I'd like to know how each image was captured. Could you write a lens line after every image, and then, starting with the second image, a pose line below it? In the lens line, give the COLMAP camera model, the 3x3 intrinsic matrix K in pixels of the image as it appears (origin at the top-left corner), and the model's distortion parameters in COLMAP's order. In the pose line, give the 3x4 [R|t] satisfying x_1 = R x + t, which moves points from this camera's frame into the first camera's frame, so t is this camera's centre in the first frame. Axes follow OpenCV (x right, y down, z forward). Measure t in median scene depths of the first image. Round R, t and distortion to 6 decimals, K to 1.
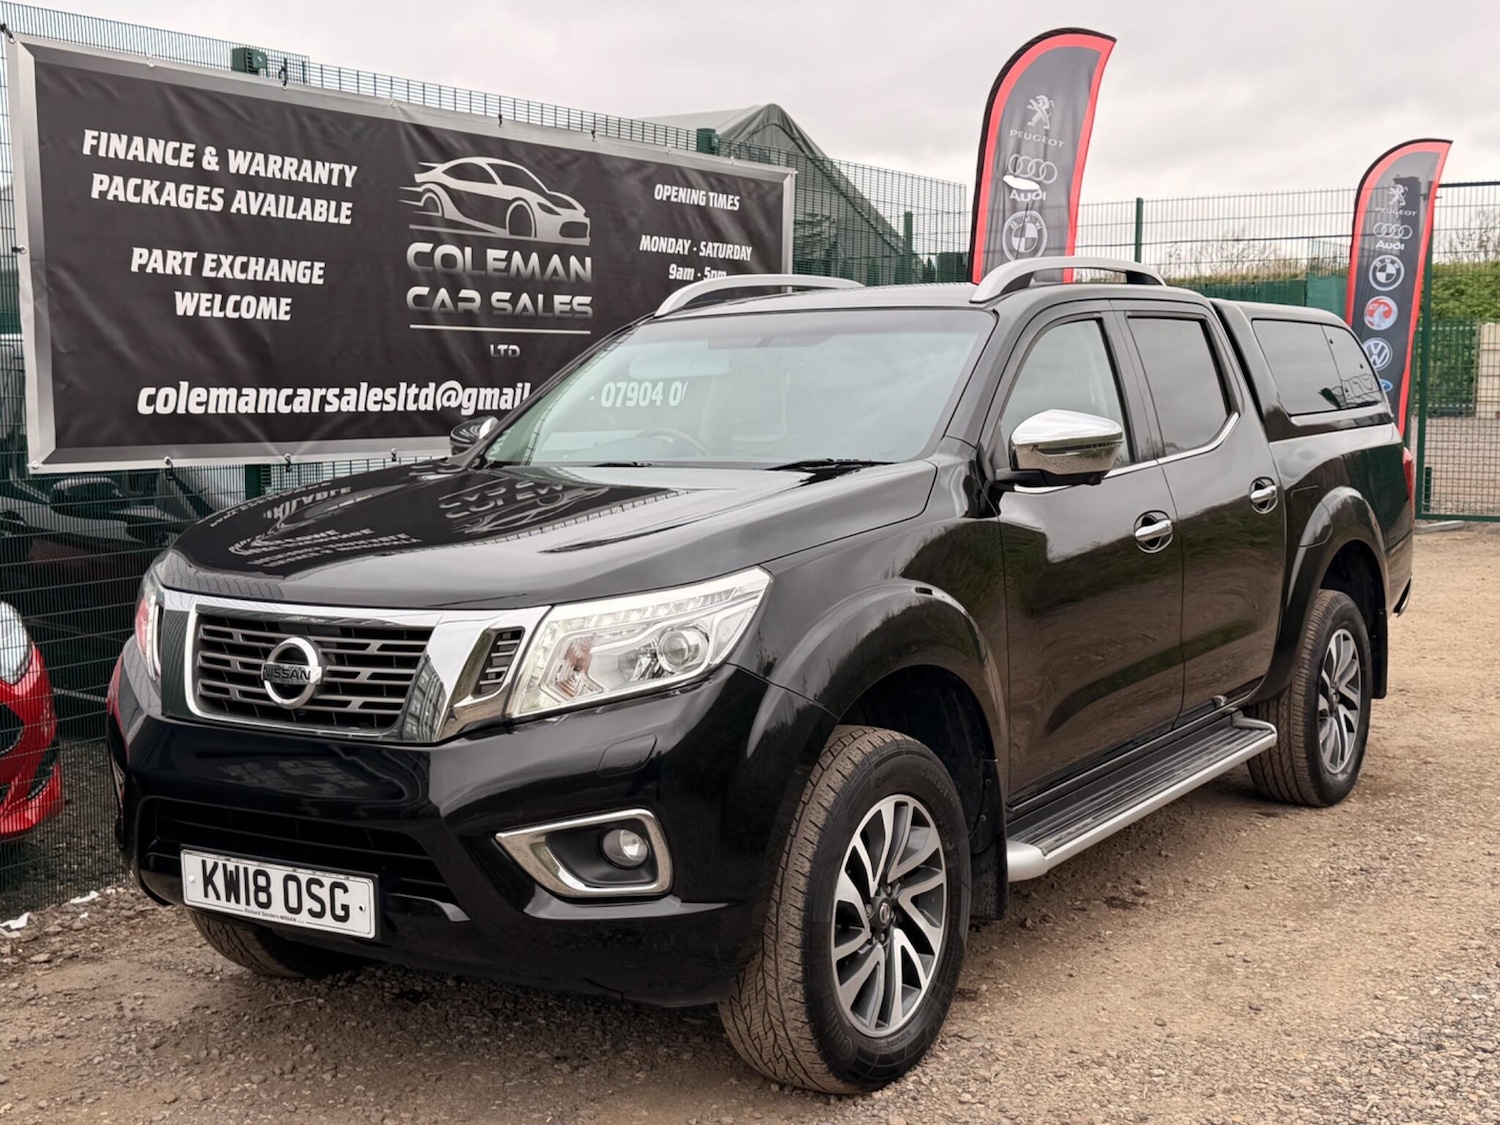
lens RADIAL K [[1942.1, 0, 735.6], [0, 1942.1, 566.1], [0, 0, 1]] dist [0.225748, -0.524303]
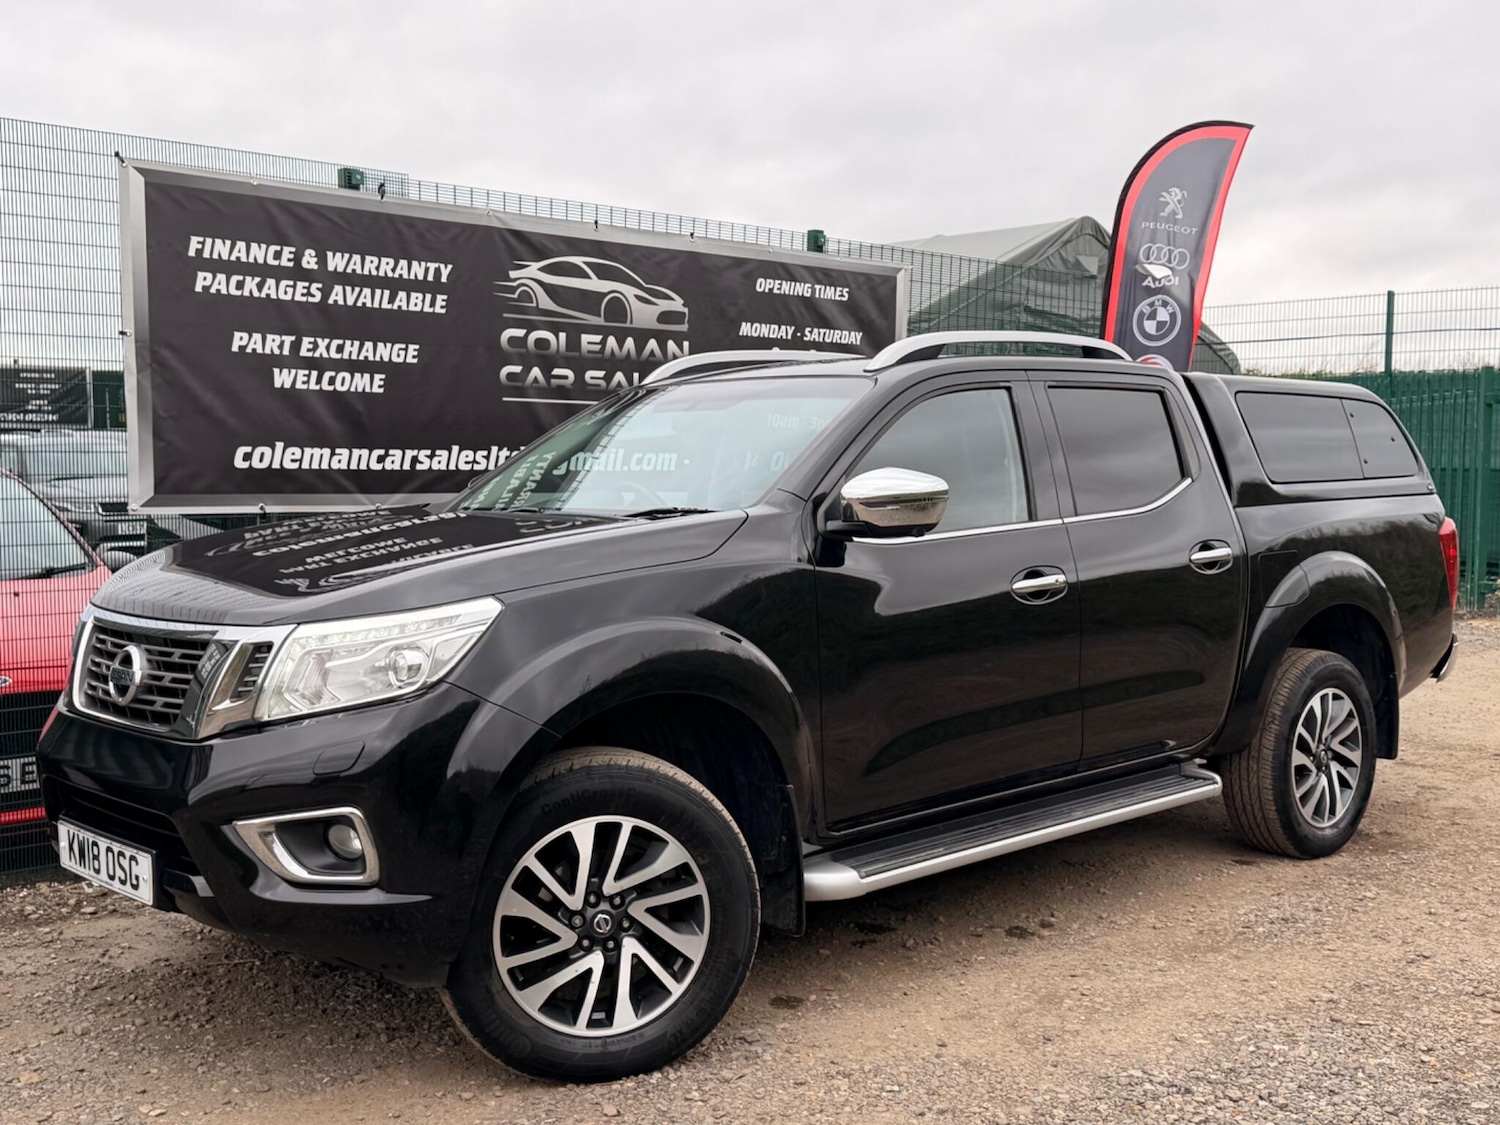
lens RADIAL K [[1659.5, 0, 724.4], [0, 1659.5, 566.6], [0, 0, 1]] dist [0.218084, -0.495071]
pose [[0.970928, 0.023628, -0.238202, 0.228578], [-0.031444, 0.999083, -0.029066, 0.004210], [0.237297, 0.035711, 0.970781, 0.062929]]
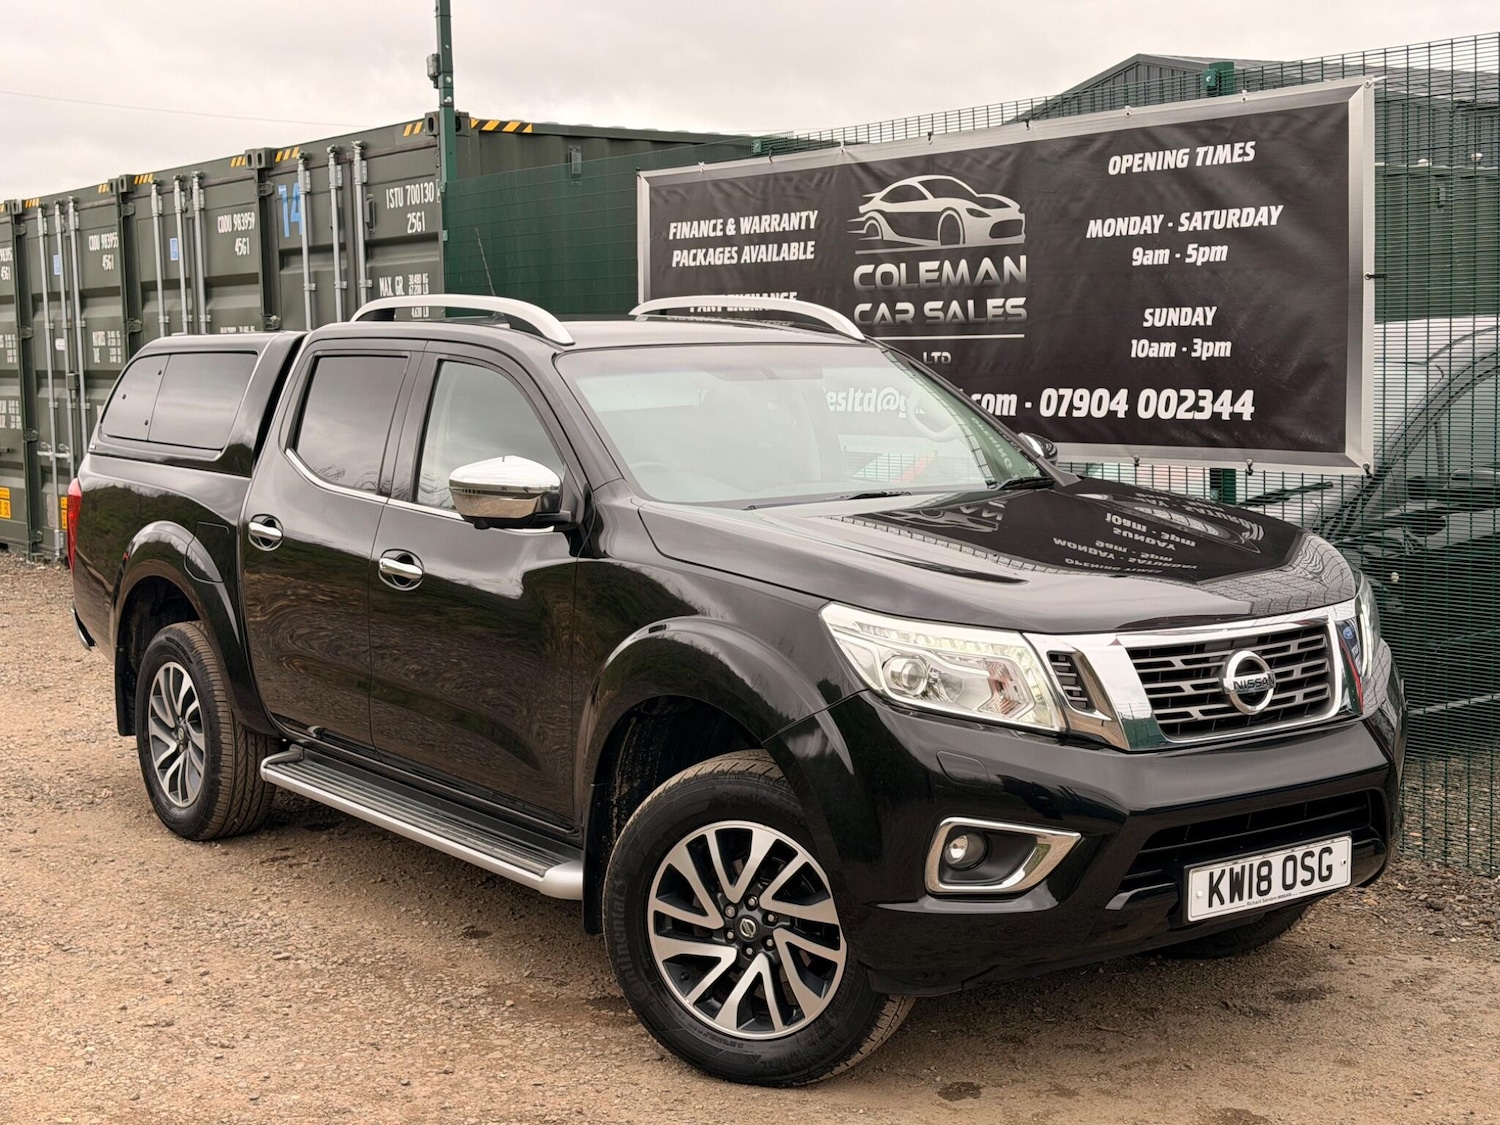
lens RADIAL K [[2154.6, 0, 750.0], [0, 2154.6, 562.5], [0, 0, 1]] dist [0.225341, -0.500719]
pose [[-0.336401, 0.108677, -0.935427, 1.174254], [-0.069009, 0.987803, 0.139579, -0.183353], [0.939187, 0.111508, -0.324799, 1.515282]]
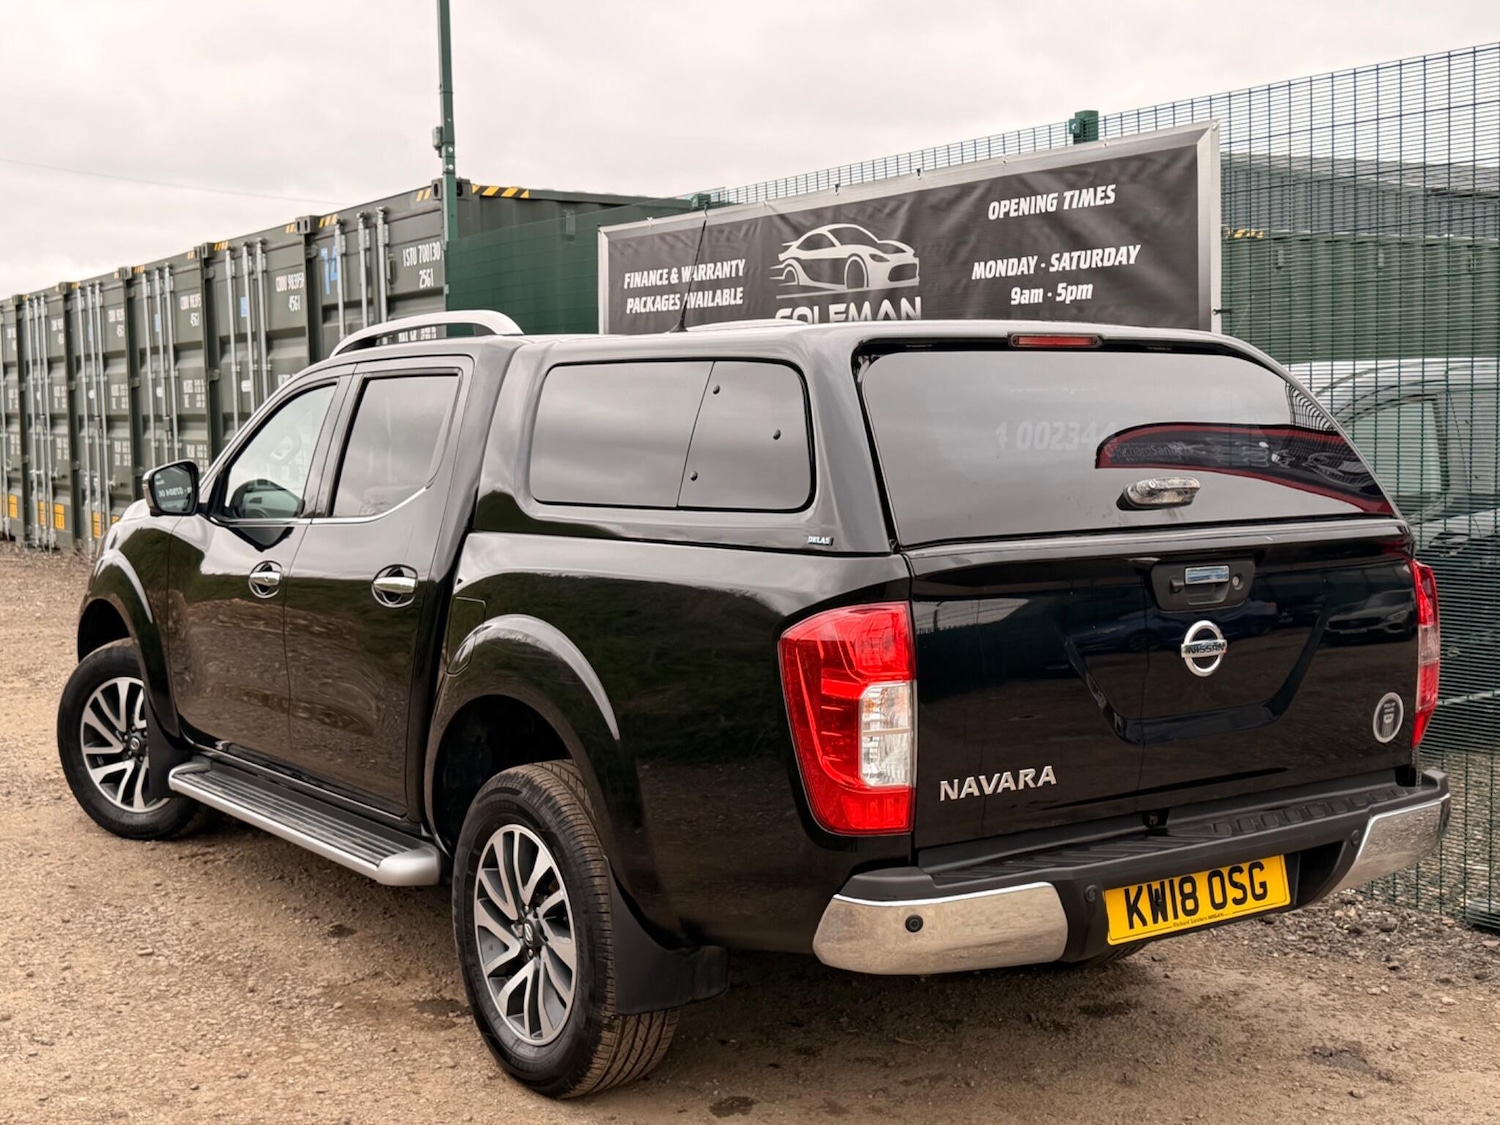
lens RADIAL K [[1836.5, 0, 739.4], [0, 1836.5, 561.1], [0, 0, 1]] dist [0.231377, -0.553664]
pose [[-0.386001, 0.091523, -0.917947, 1.032355], [-0.069615, 0.989339, 0.127915, -0.171301], [0.919868, 0.113278, -0.375514, 1.584528]]
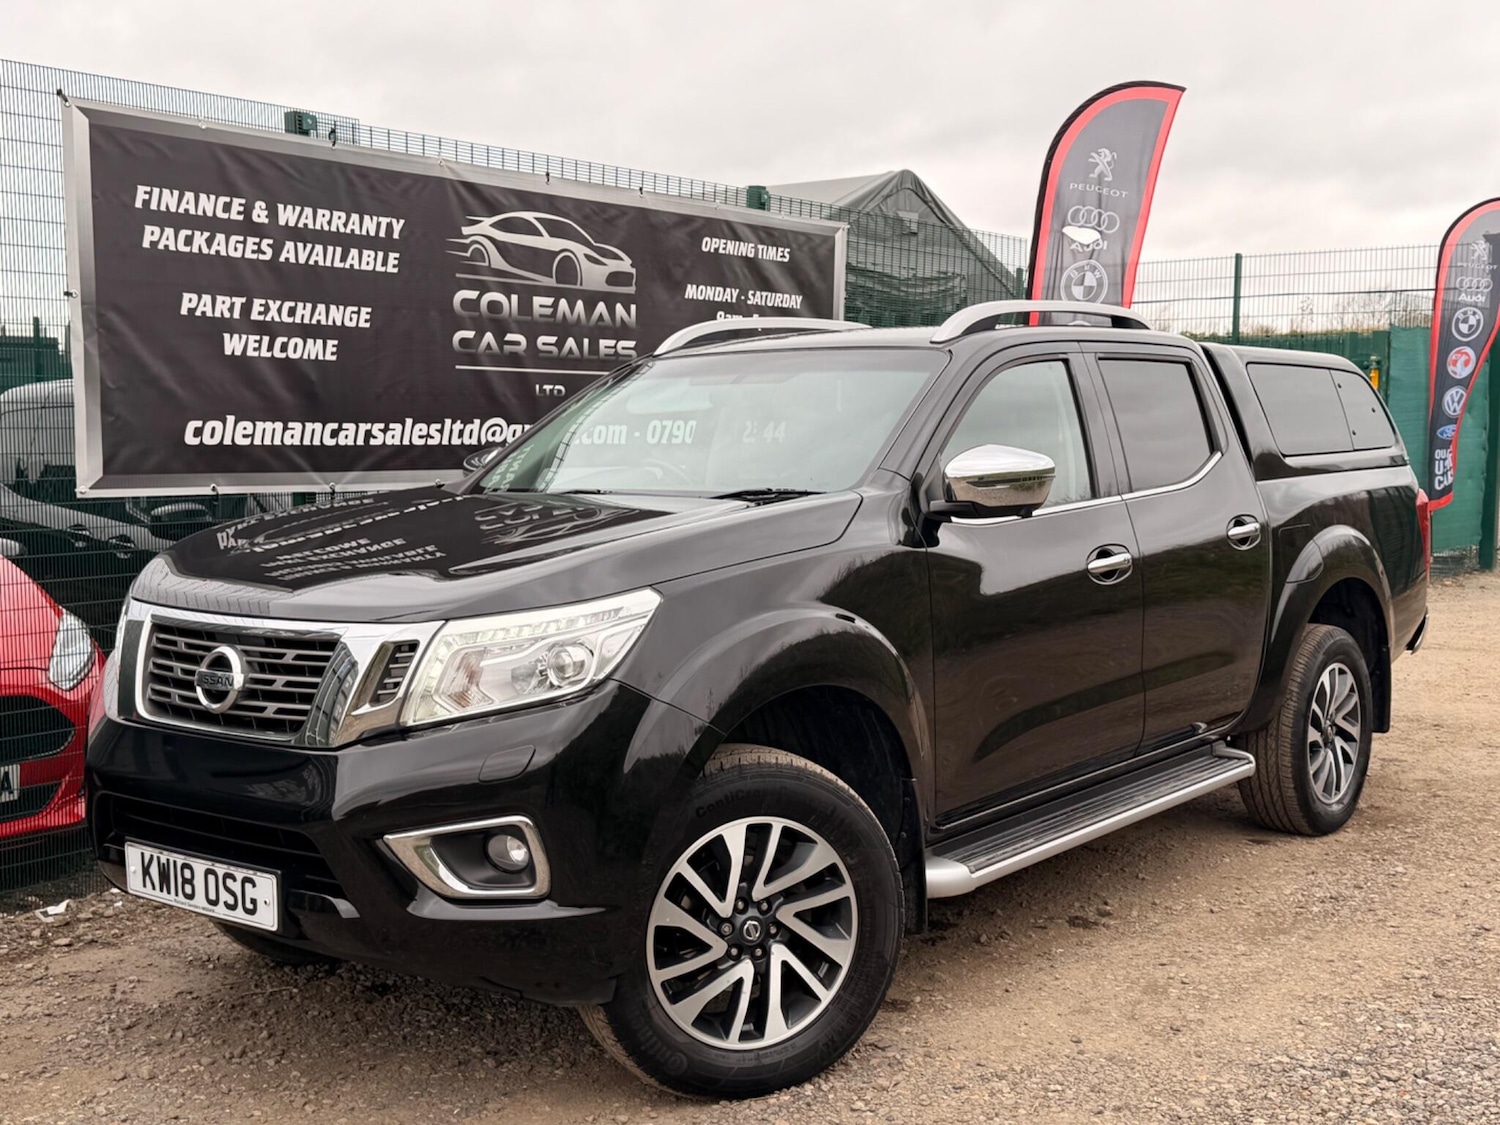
lens RADIAL K [[1793.6, 0, 733.9], [0, 1793.6, 560.5], [0, 0, 1]] dist [0.230371, -0.535292]
pose [[0.995569, 0.013175, -0.093110, 0.090347], [-0.015140, 0.999677, -0.020432, 0.003018], [0.092811, 0.021752, 0.995446, 0.023891]]
